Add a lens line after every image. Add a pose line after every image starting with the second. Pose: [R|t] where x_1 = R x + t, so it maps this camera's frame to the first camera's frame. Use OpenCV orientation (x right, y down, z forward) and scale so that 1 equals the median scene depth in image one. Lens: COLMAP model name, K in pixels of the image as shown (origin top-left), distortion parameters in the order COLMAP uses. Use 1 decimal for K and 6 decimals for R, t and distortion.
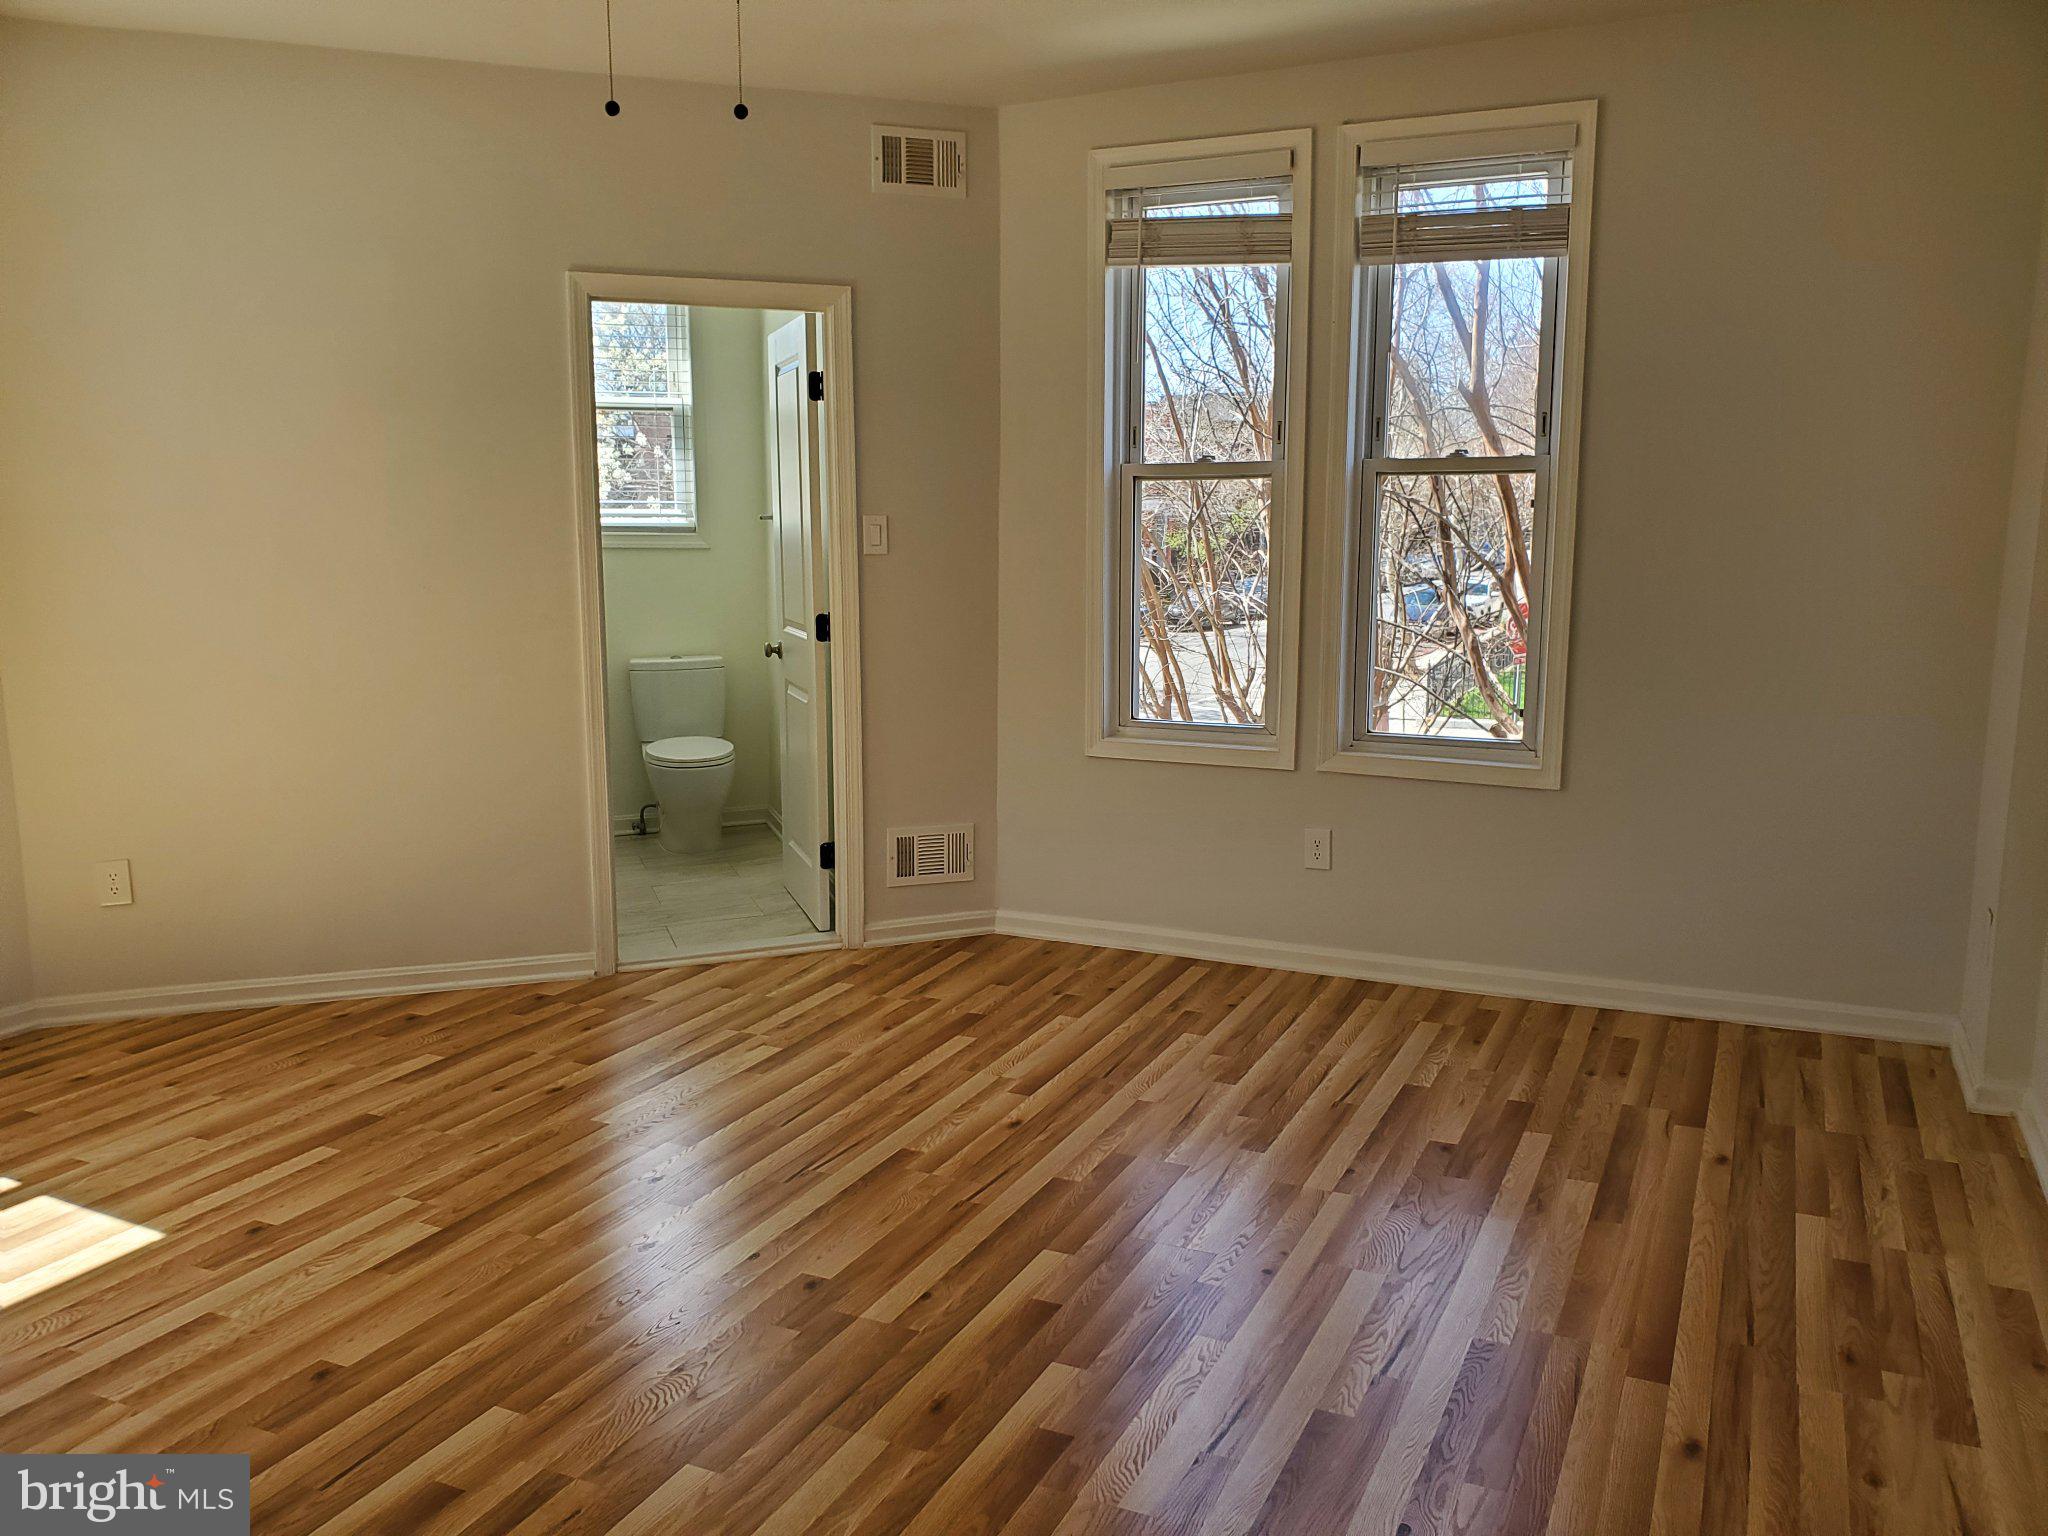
lens RADIAL K [[1620.5, 0, 1028.6], [0, 1620.5, 771.1], [0, 0, 1]] dist [0.060050, -0.050513]
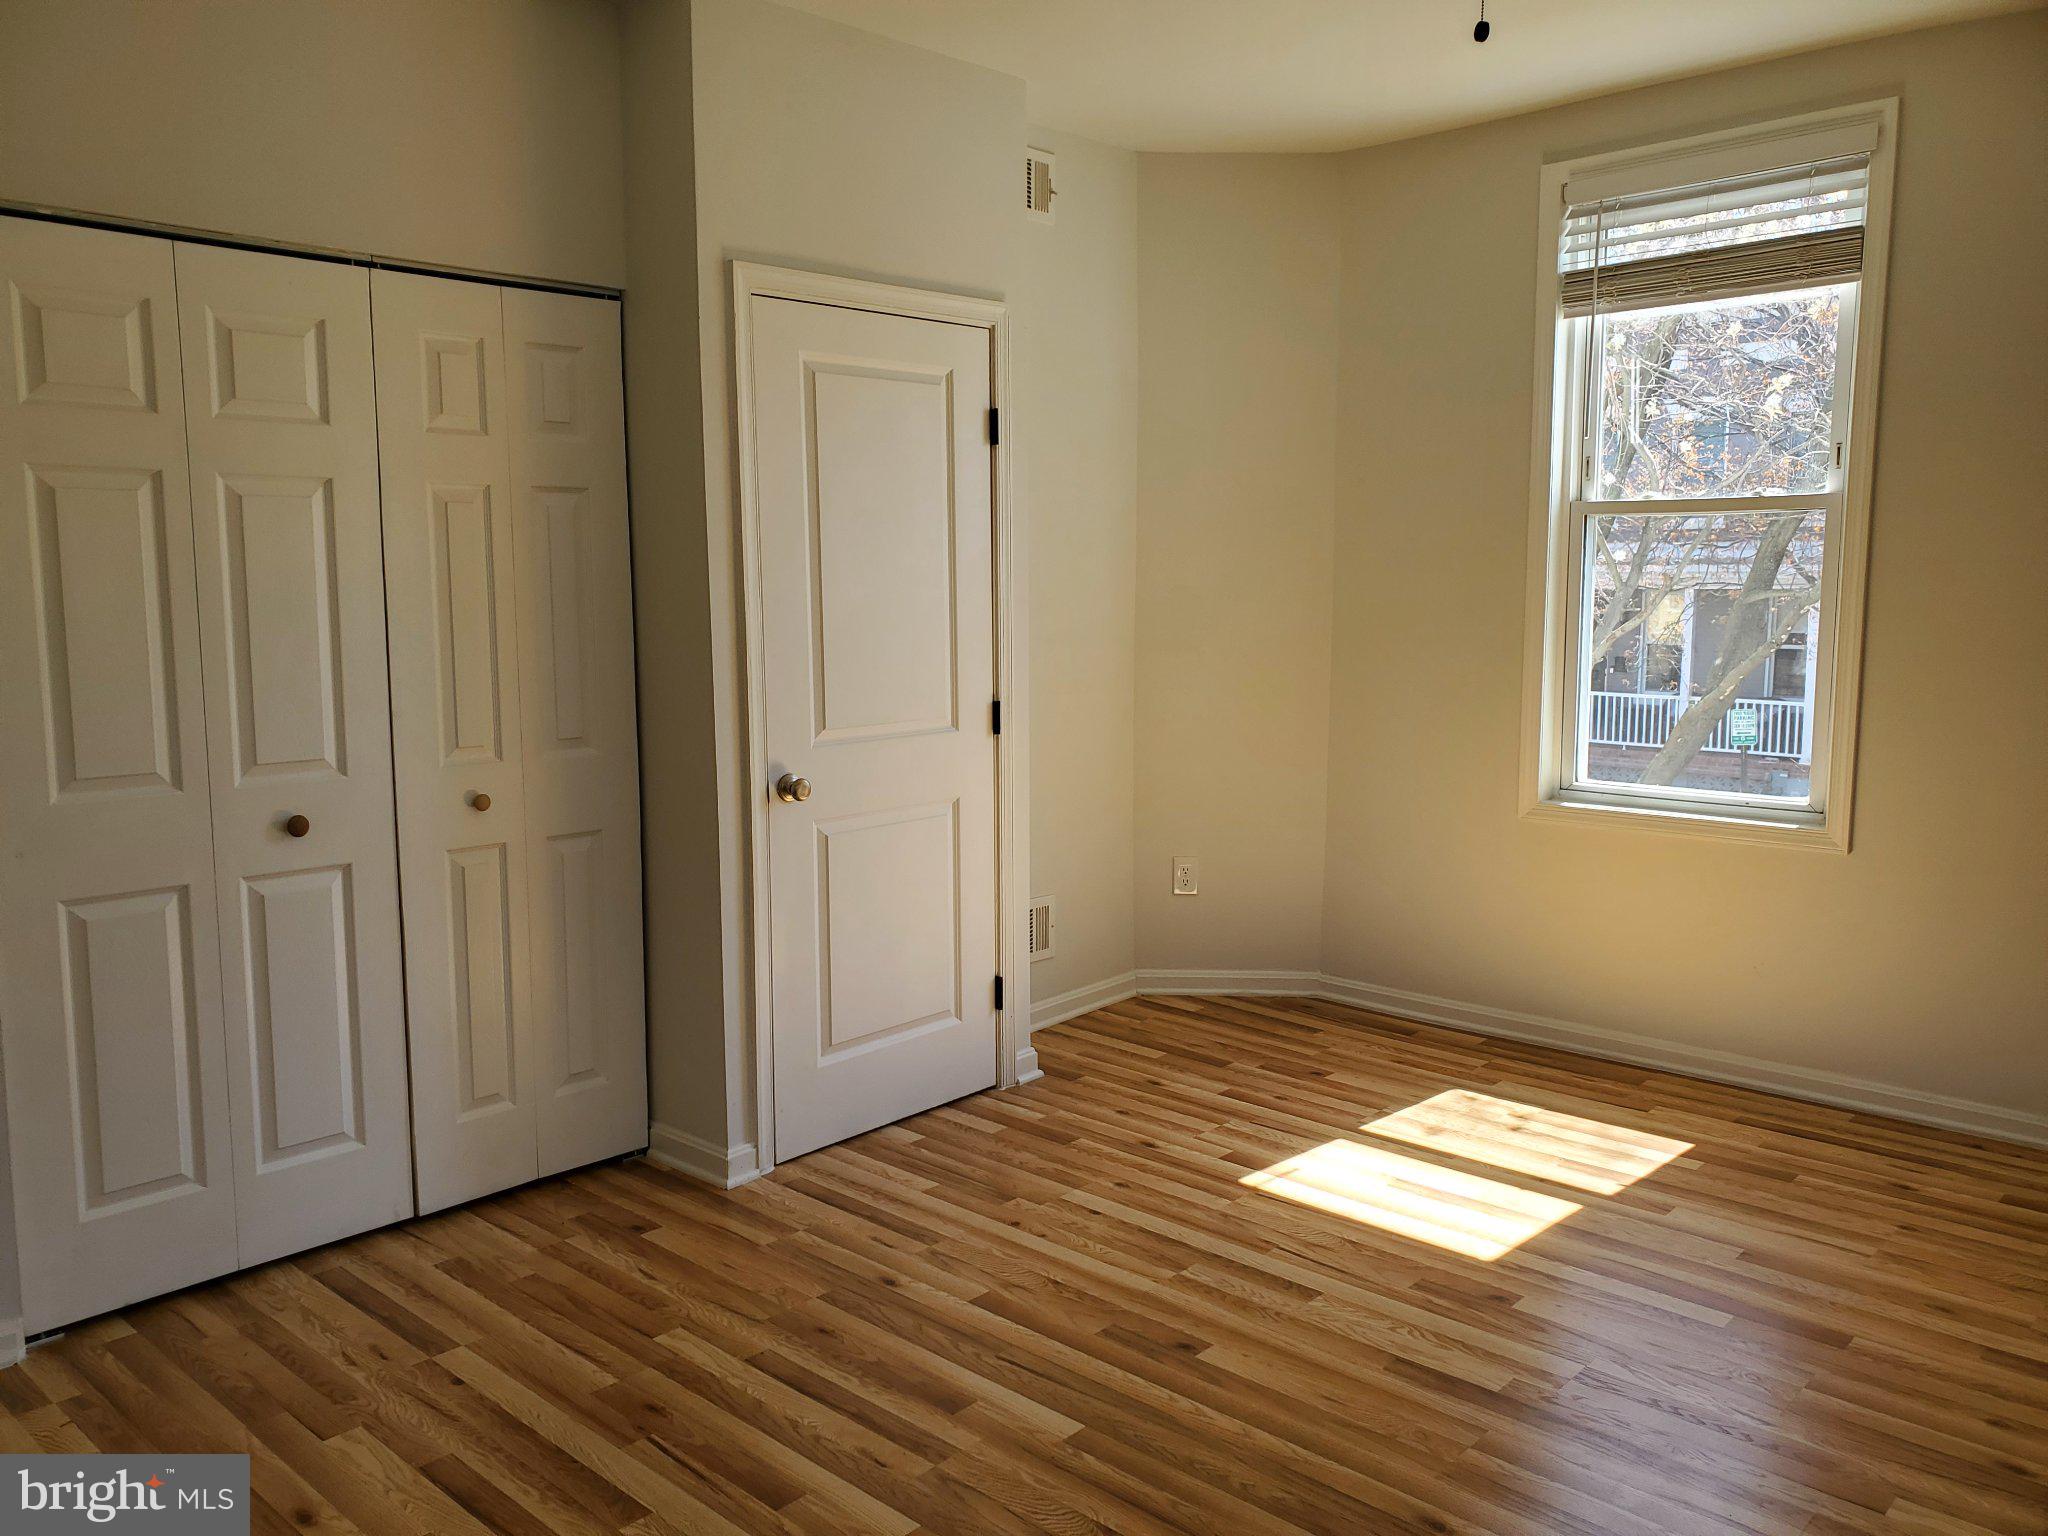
lens RADIAL K [[1620.5, 0, 1030.9], [0, 1620.5, 773.5], [0, 0, 1]] dist [0.060050, -0.050513]
pose [[-0.300626, 0.127995, -0.945115, 0.488747], [-0.145896, 0.973119, 0.178195, -0.155884], [0.942517, 0.191459, -0.273870, 0.936767]]
